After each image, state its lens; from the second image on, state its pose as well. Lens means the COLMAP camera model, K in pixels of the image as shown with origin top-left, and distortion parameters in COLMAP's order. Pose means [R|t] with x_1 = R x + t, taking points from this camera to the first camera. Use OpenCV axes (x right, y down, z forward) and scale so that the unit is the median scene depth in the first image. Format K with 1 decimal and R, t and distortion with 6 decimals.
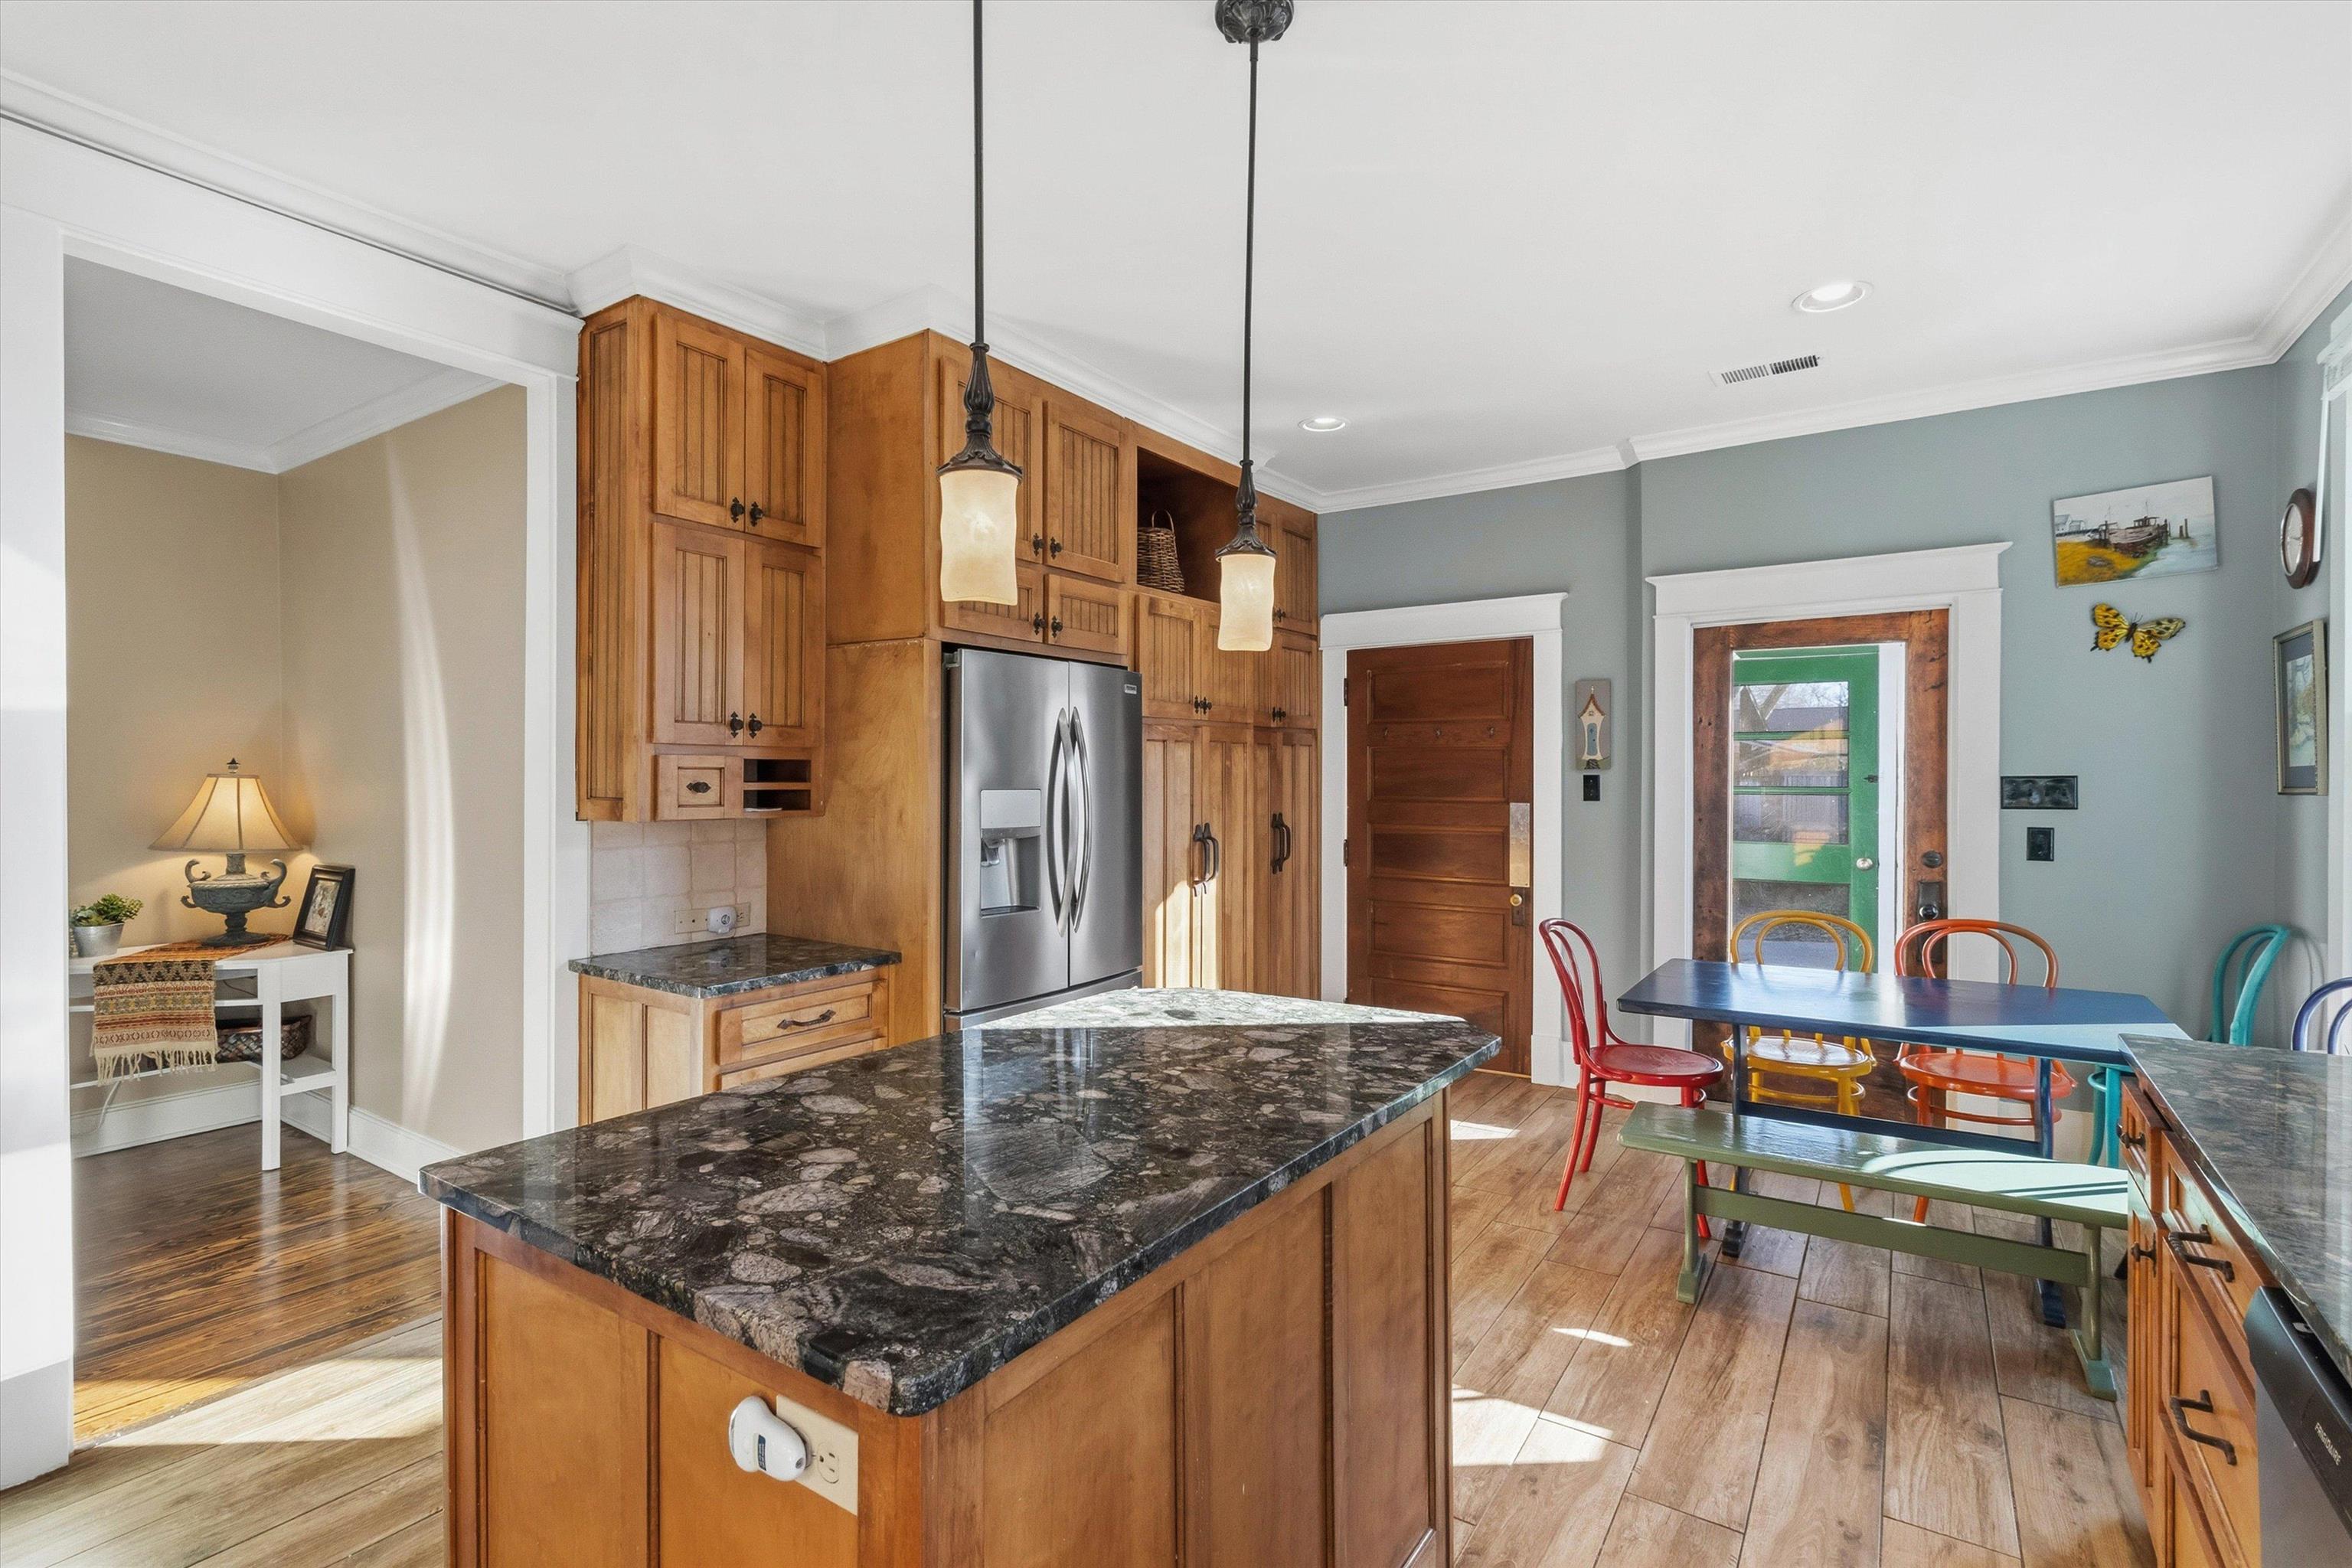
lens RADIAL K [[1092.8, 0, 1166.7], [0, 1092.8, 777.3], [0, 0, 1]] dist [-0.000119, -0.000280]
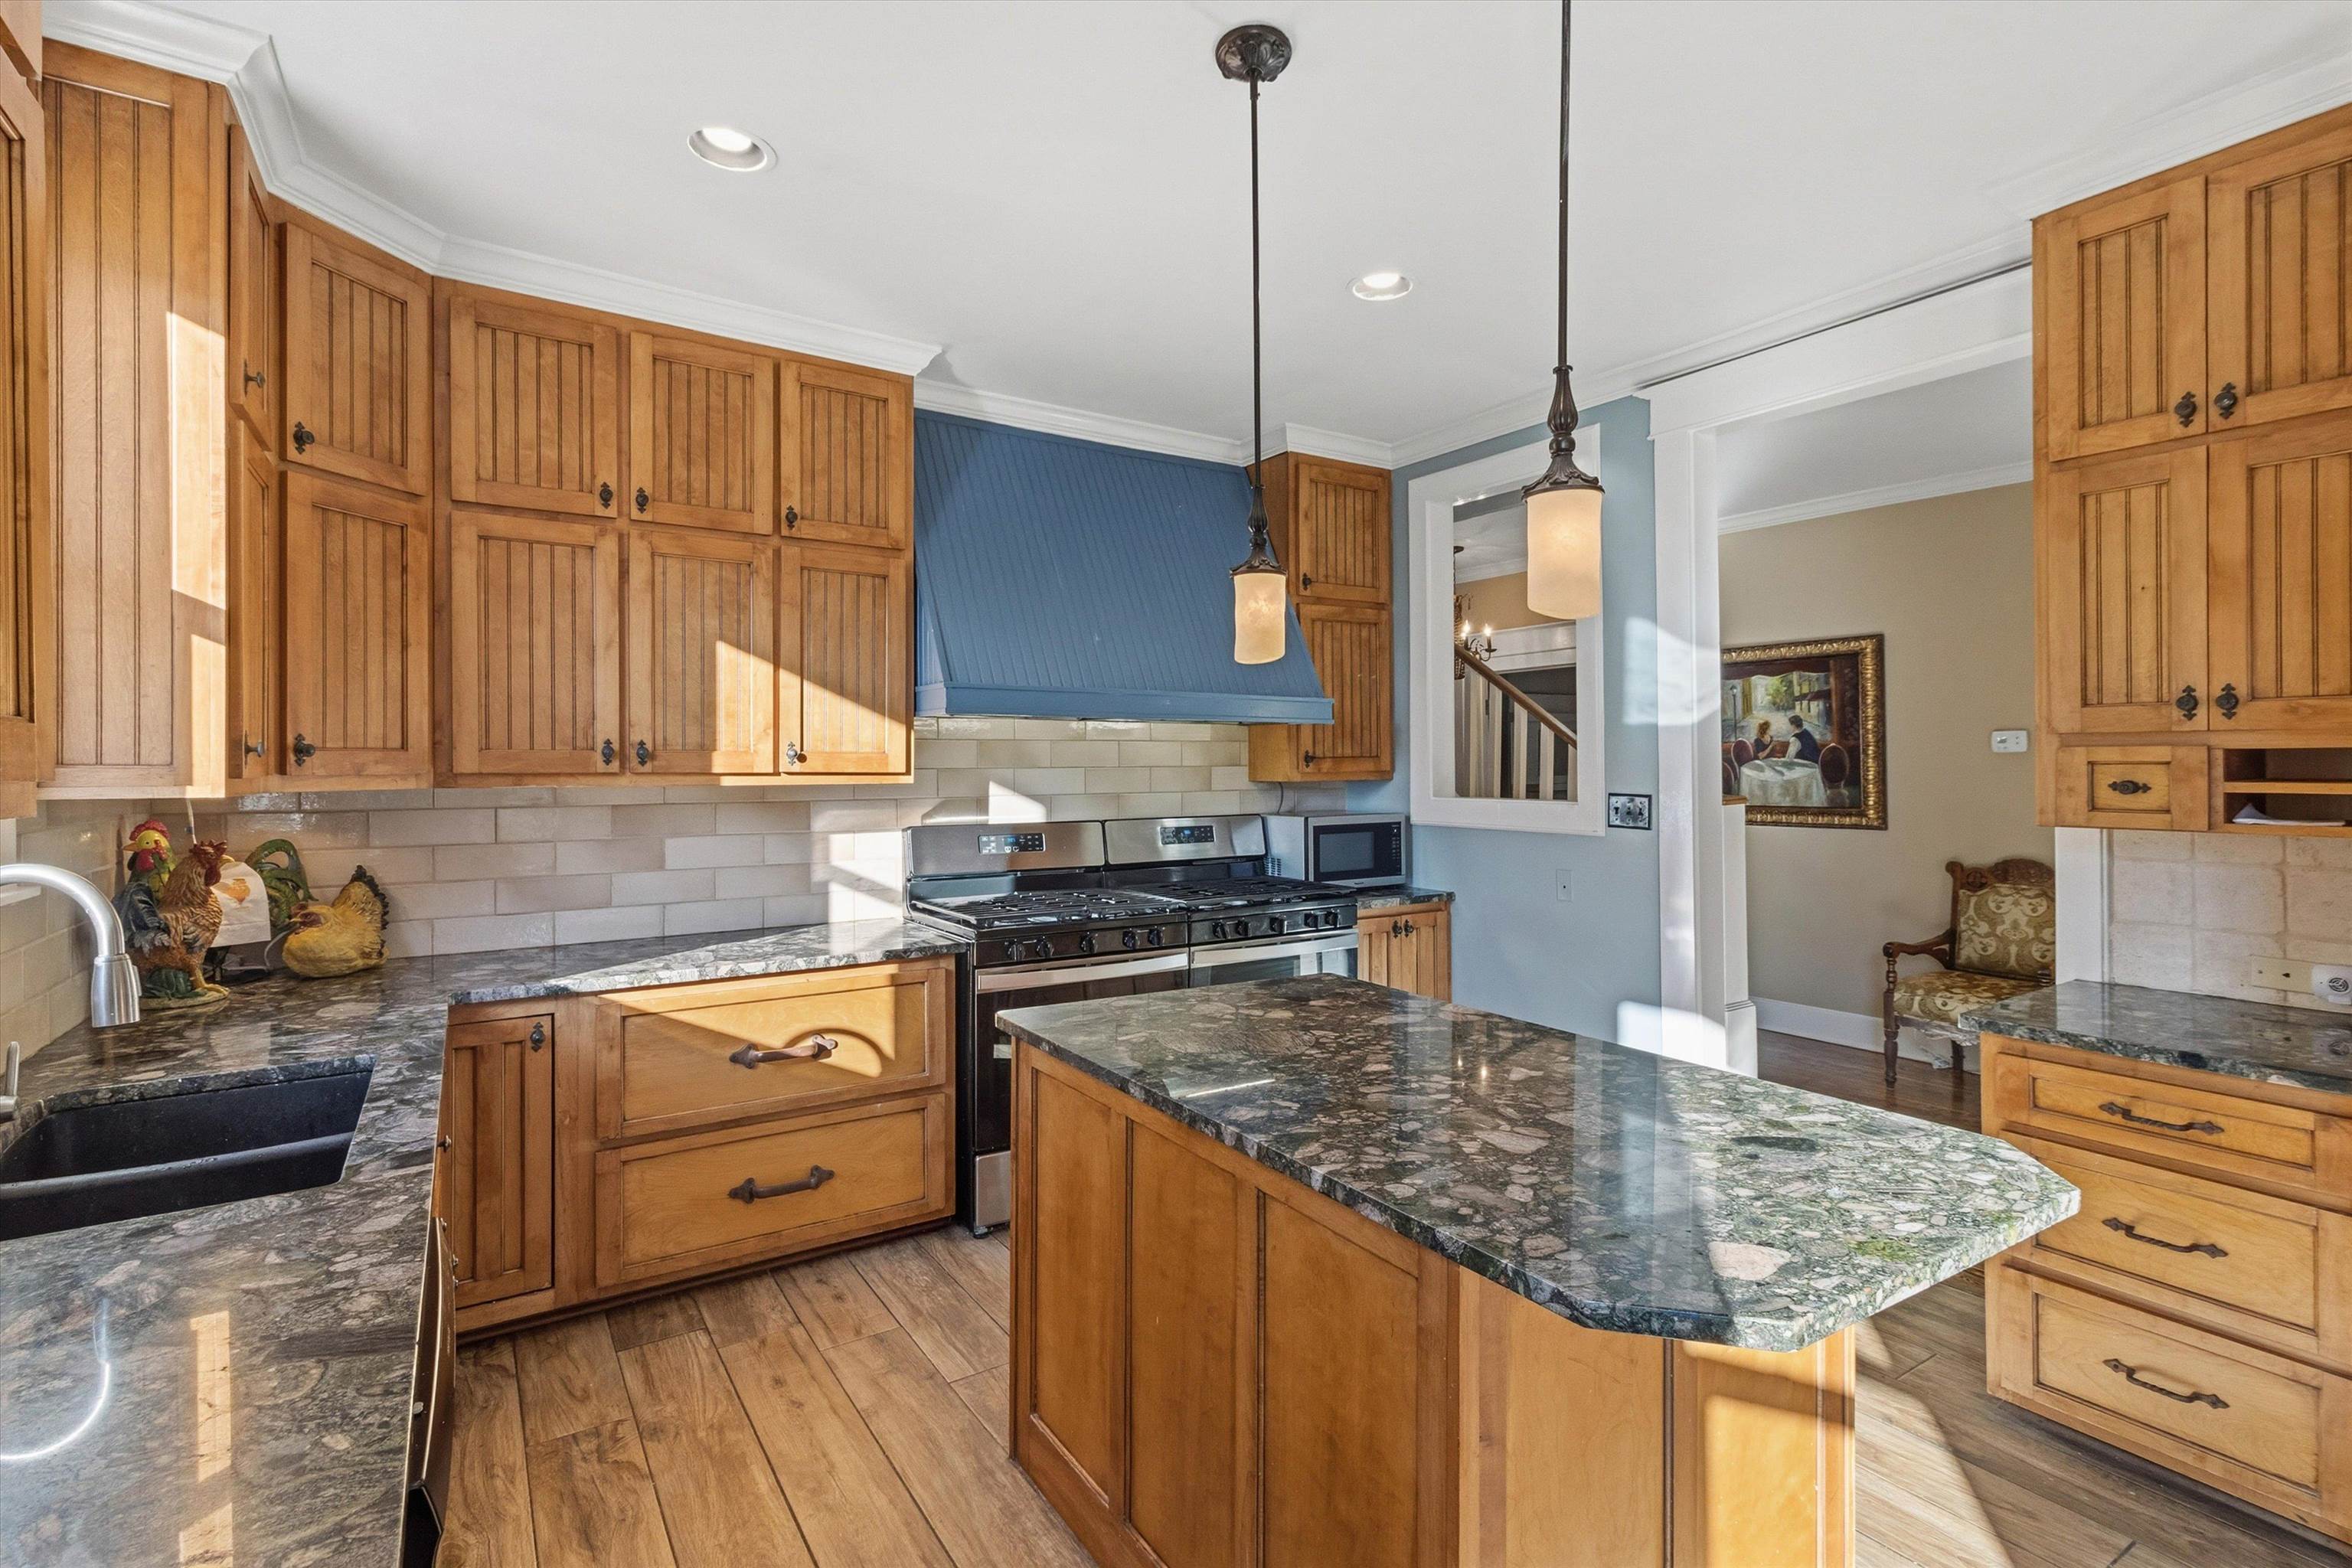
lens RADIAL K [[1092.8, 0, 1166.8], [0, 1092.8, 769.8], [0, 0, 1]] dist [-0.000119, -0.000280]
pose [[-0.381572, 0.005406, -0.924323, 0.555191], [0.002311, 0.999985, 0.004894, -0.008683], [0.924336, -0.000268, -0.381579, 0.659788]]
